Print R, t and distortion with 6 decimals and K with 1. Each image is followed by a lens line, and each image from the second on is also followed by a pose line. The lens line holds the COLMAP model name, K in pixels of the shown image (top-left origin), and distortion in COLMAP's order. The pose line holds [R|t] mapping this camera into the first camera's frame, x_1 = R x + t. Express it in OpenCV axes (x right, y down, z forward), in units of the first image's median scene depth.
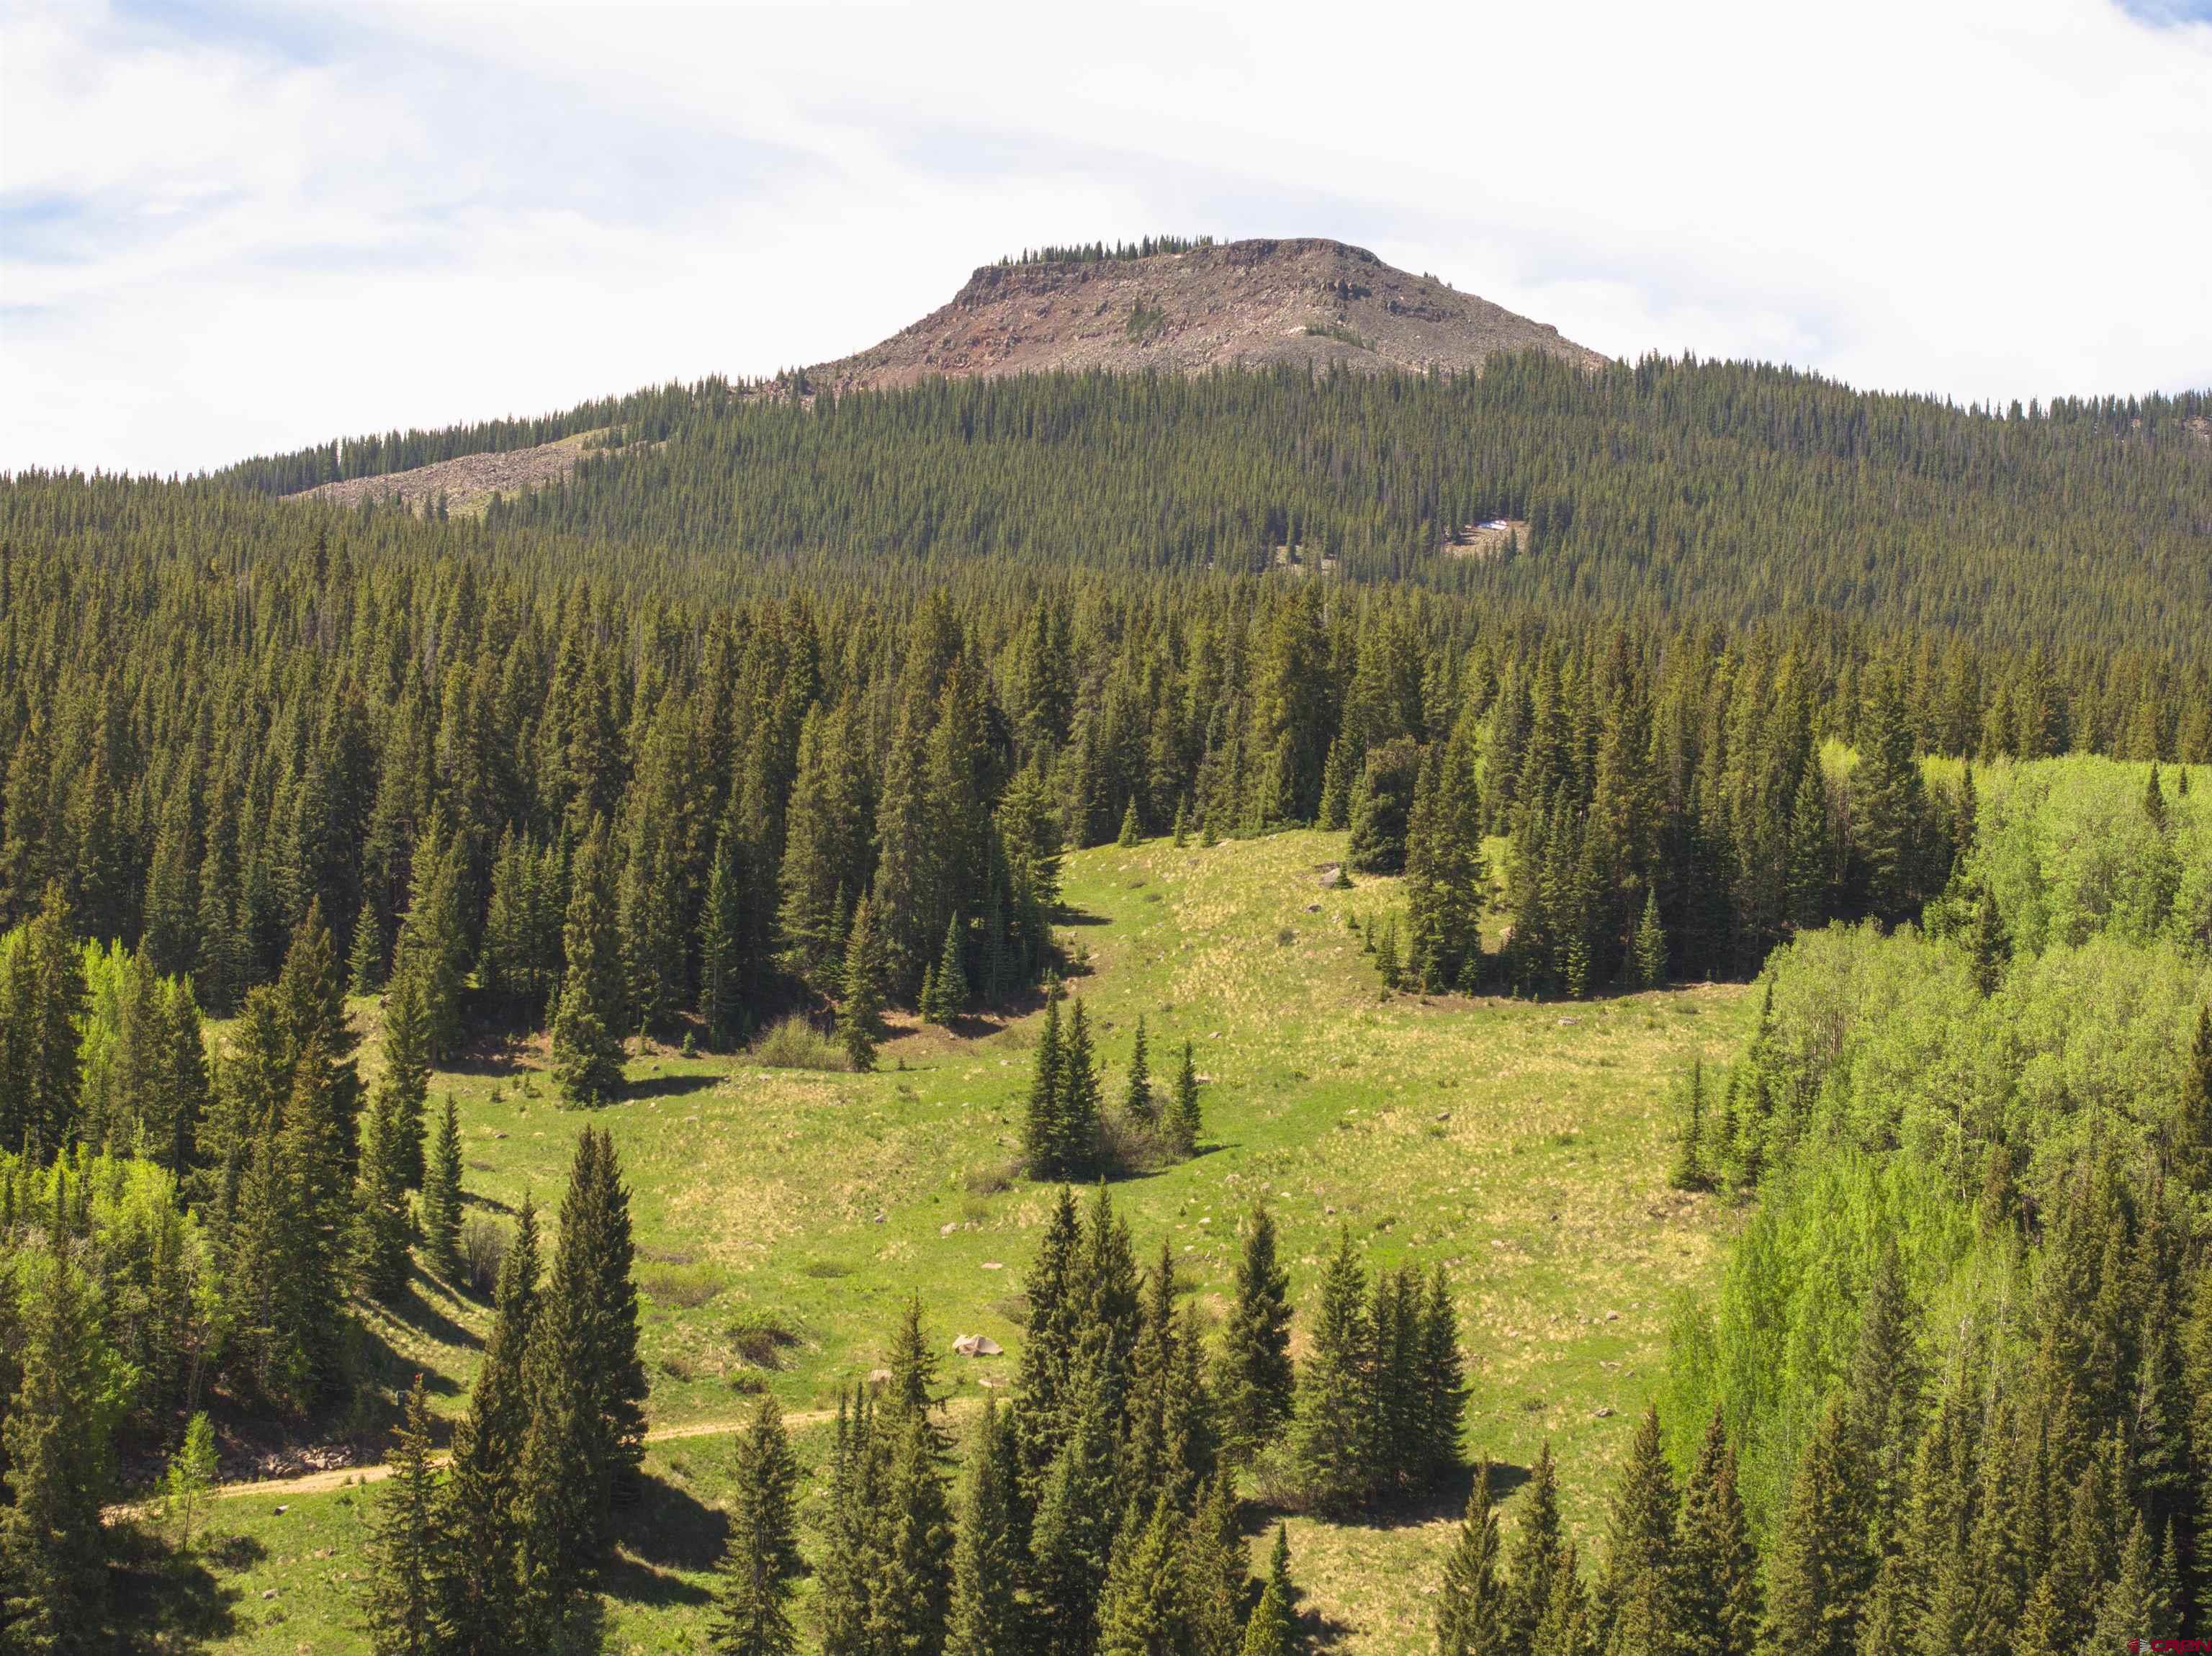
lens RADIAL K [[4446.9, 0, 1106.7], [0, 4446.9, 829.9], [0, 0, 1]] dist [-0.217246, 1.526805]
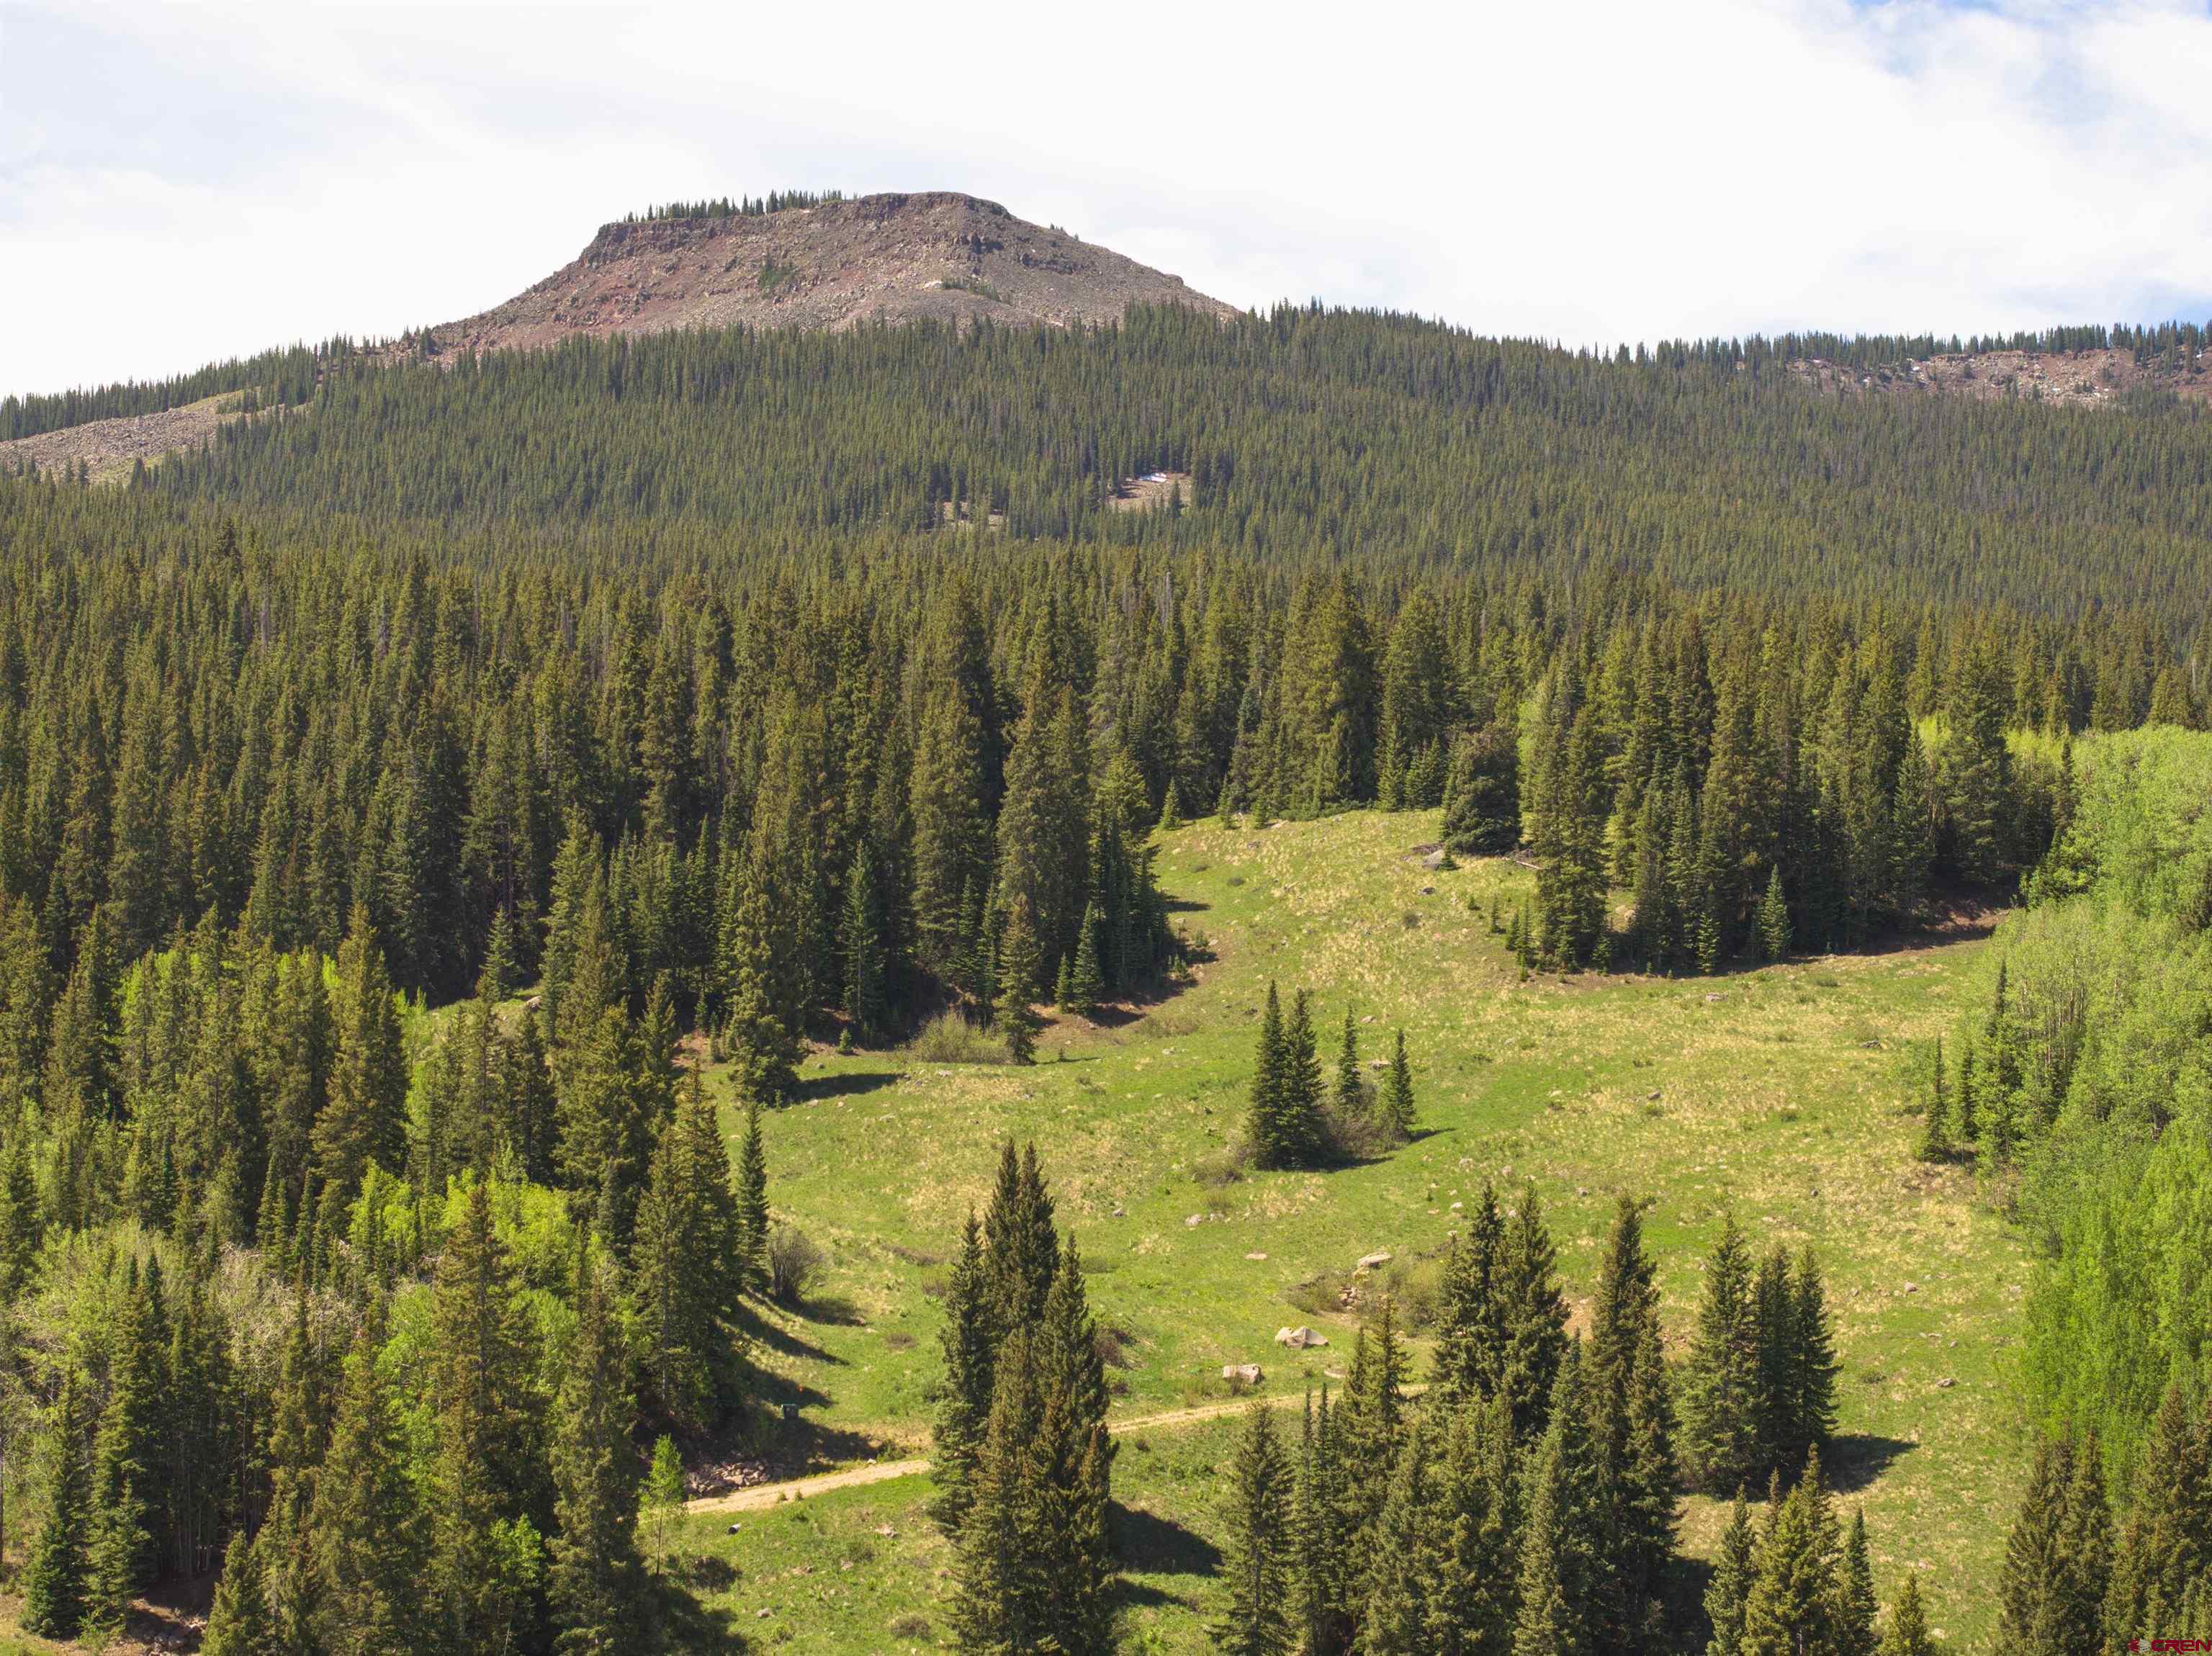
lens RADIAL K [[4446.9, 0, 1106.7], [0, 4446.9, 829.9], [0, 0, 1]] dist [-0.217246, 1.526805]
pose [[0.994682, -0.021728, 0.100676, -0.129808], [0.020505, 0.999703, 0.013166, -0.011304], [-0.100932, -0.011032, 0.994832, -0.009197]]
